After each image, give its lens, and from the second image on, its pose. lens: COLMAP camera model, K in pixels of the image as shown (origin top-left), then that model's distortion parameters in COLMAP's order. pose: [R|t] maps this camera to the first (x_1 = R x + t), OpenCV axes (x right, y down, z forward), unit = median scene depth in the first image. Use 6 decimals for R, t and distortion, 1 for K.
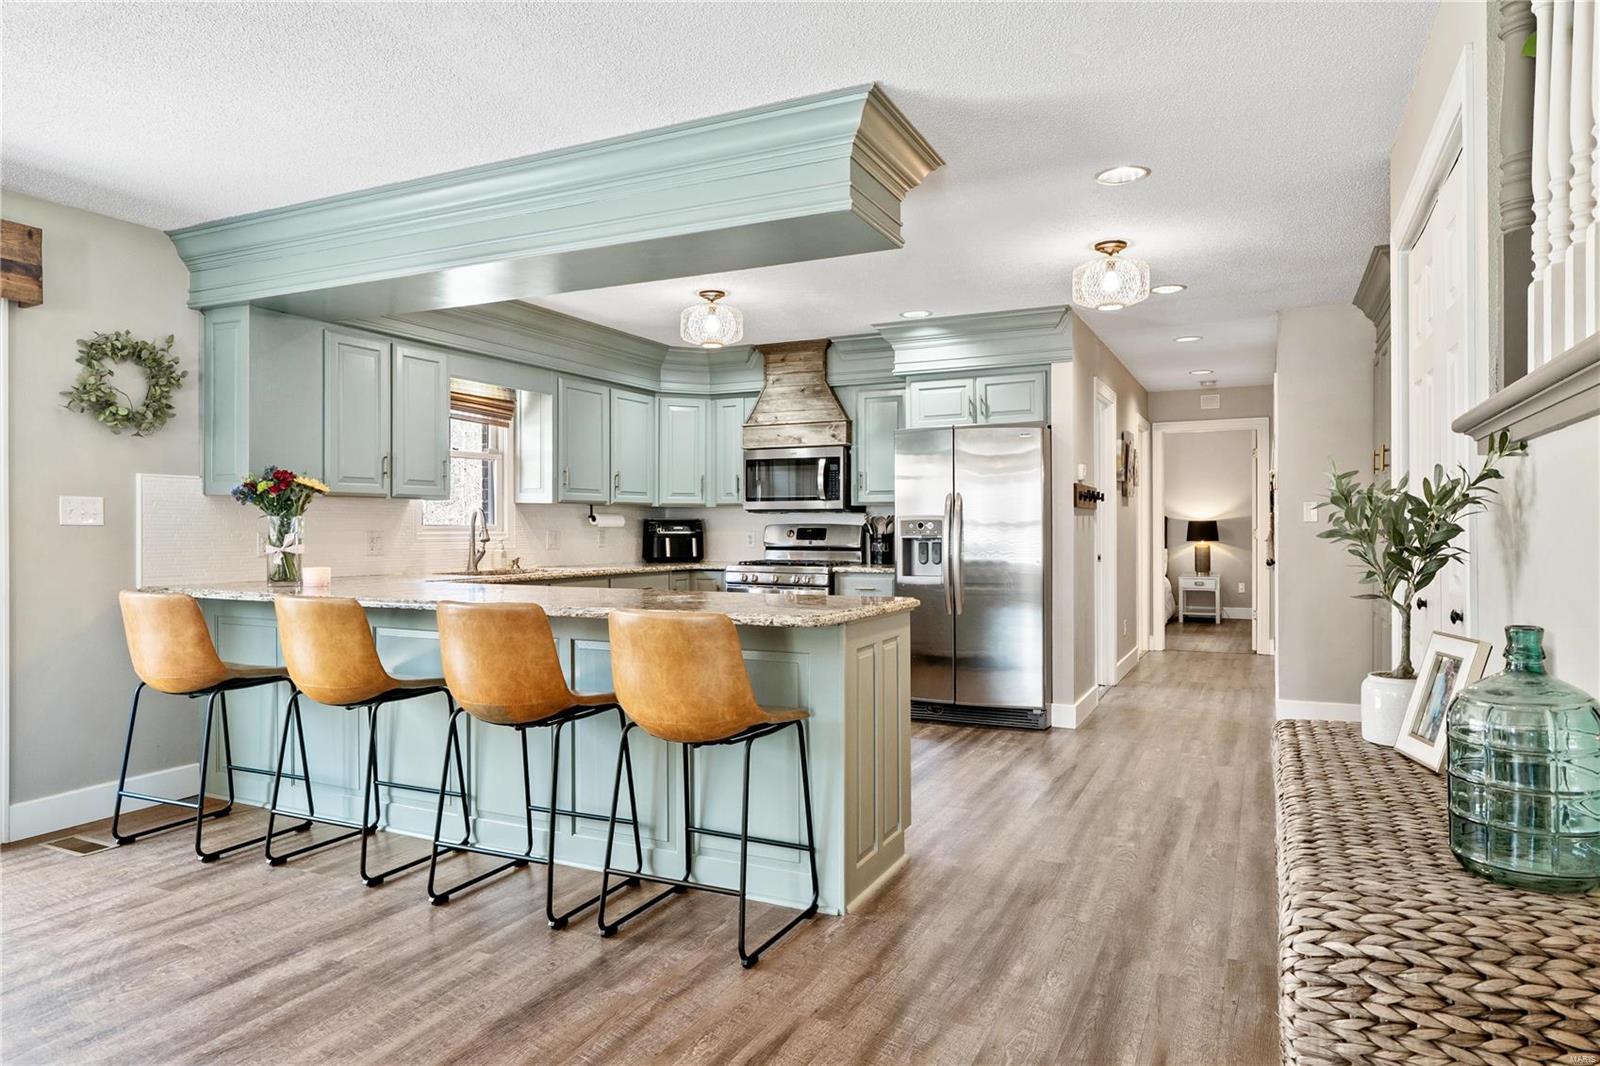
lens RADIAL K [[978.1, 0, 795.7], [0, 978.1, 514.6], [0, 0, 1]] dist [-0.002559, -0.000783]
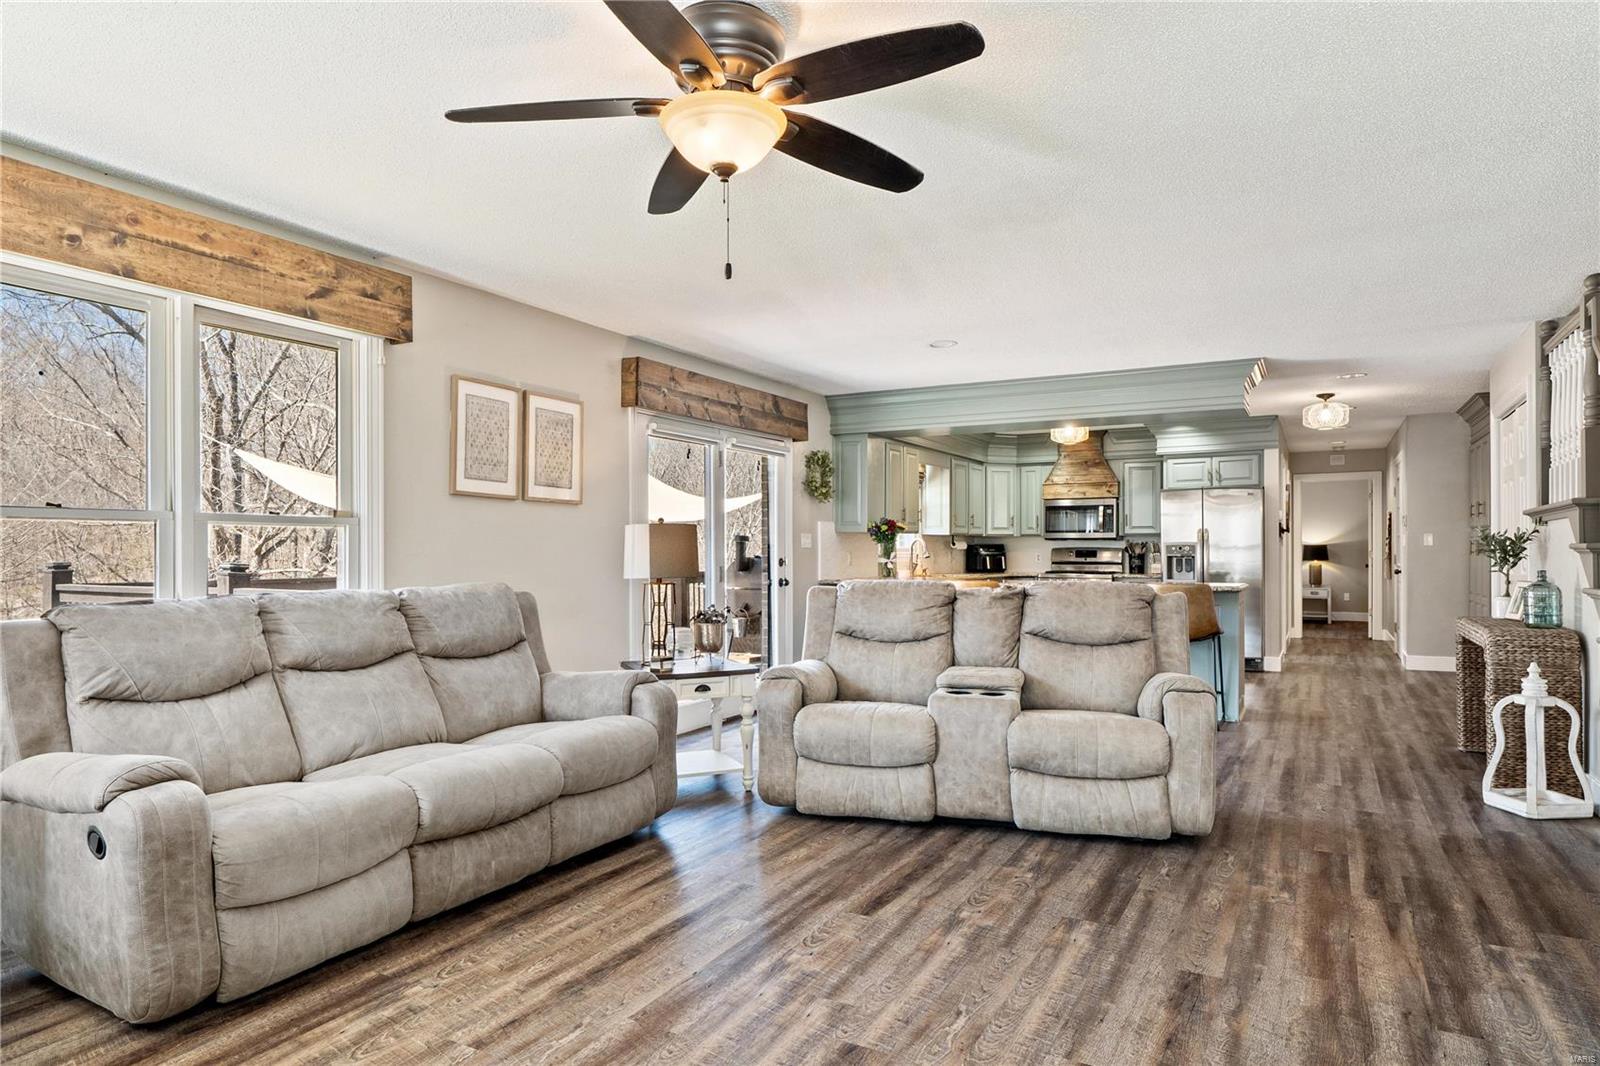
lens RADIAL K [[963.4, 0, 791.5], [0, 963.4, 540.8], [0, 0, 1]] dist [0.004587, 0.000464]
pose [[0.998744, -0.001031, -0.050100, -0.388768], [0.001142, 0.999997, 0.002195, -0.004998], [0.050098, -0.002249, 0.998742, -0.566889]]
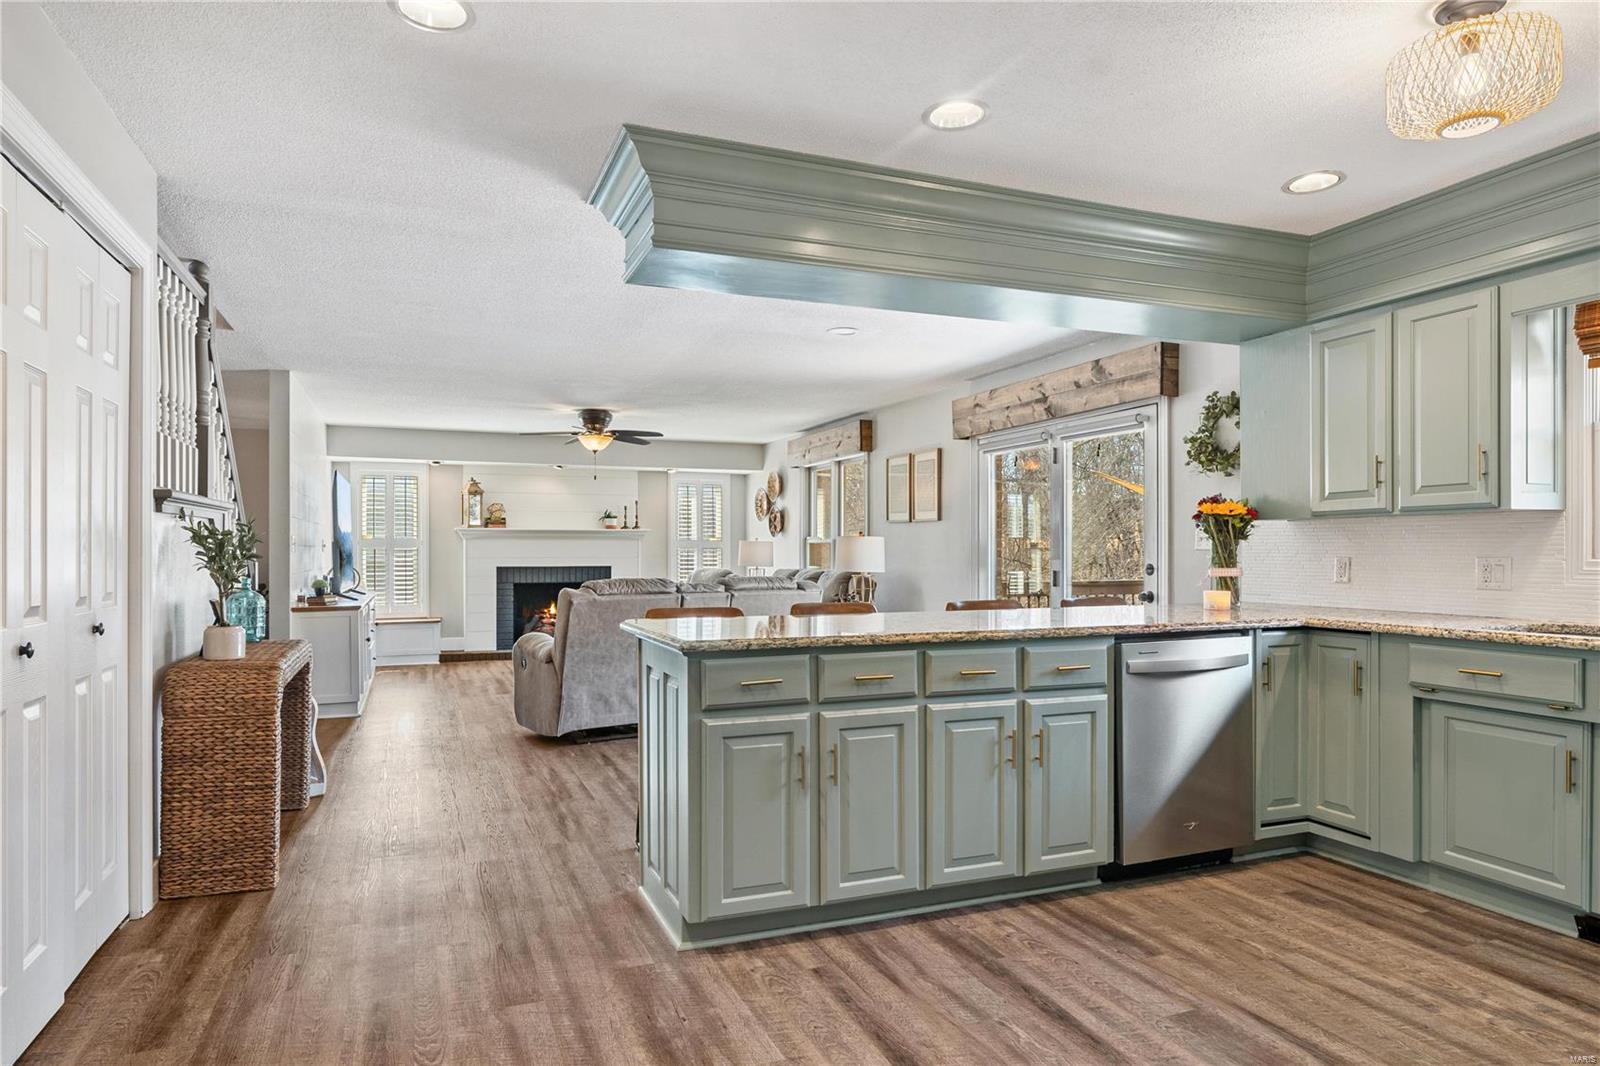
lens RADIAL K [[963.4, 0, 791.5], [0, 963.4, 540.8], [0, 0, 1]] dist [0.004587, 0.000464]
pose [[-0.679858, -0.006922, -0.733311, 0.344011], [0.011393, 0.999735, -0.020000, 0.011280], [0.733255, -0.021952, -0.679599, 0.860649]]
